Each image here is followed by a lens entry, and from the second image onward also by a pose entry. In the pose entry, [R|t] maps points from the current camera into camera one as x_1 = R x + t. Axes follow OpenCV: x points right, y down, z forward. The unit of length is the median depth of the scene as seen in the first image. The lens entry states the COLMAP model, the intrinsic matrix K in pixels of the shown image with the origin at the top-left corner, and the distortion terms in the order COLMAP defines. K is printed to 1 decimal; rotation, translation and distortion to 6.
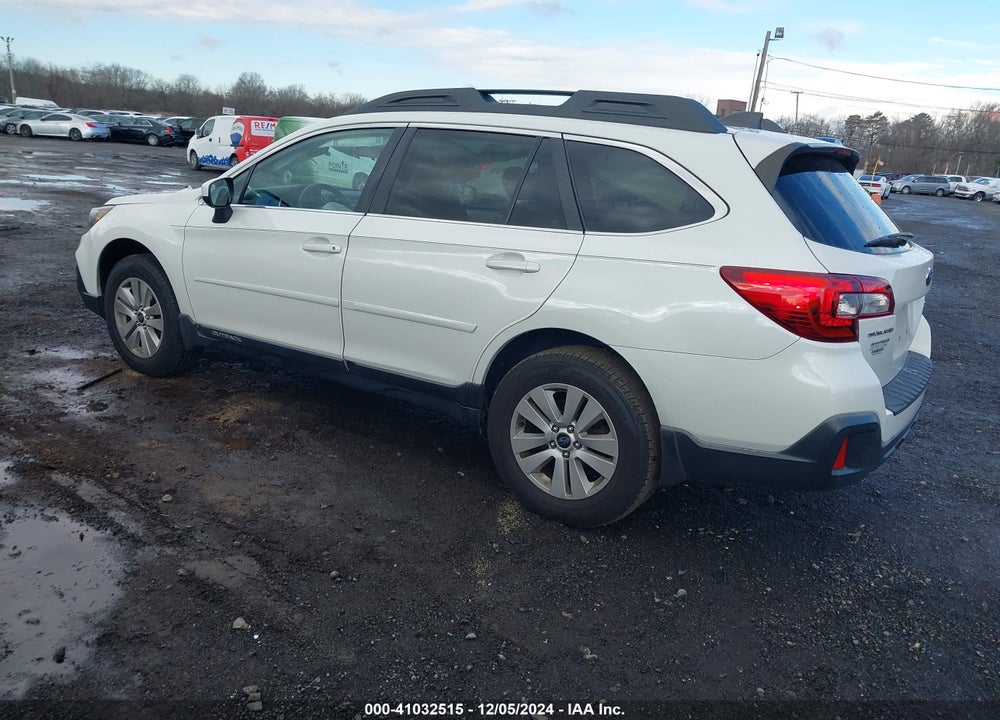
lens RADIAL K [[809.5, 0, 568.5], [0, 809.5, 388.9], [0, 0, 1]] dist [0.059135, -0.096103]
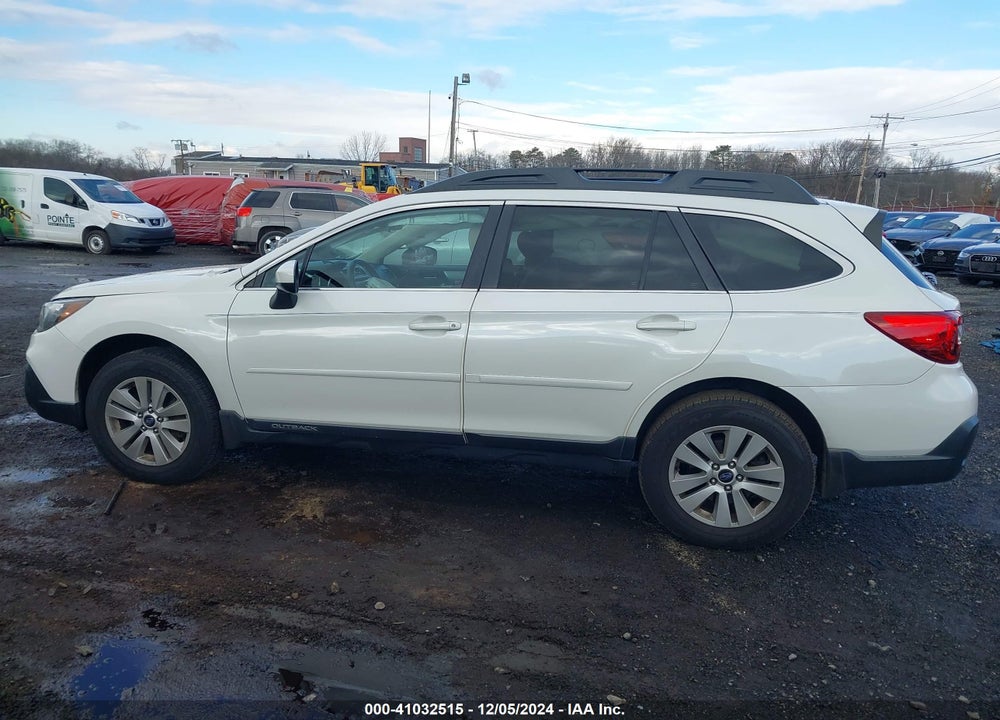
lens RADIAL K [[830.7, 0, 500.0], [0, 830.7, 360.0], [0, 0, 1]] dist [0.013916, -0.014291]
pose [[0.918260, -0.109561, 0.380519, -0.561627], [0.135131, 0.989977, -0.041057, -0.070901], [-0.372207, 0.089121, 0.923861, 0.030059]]
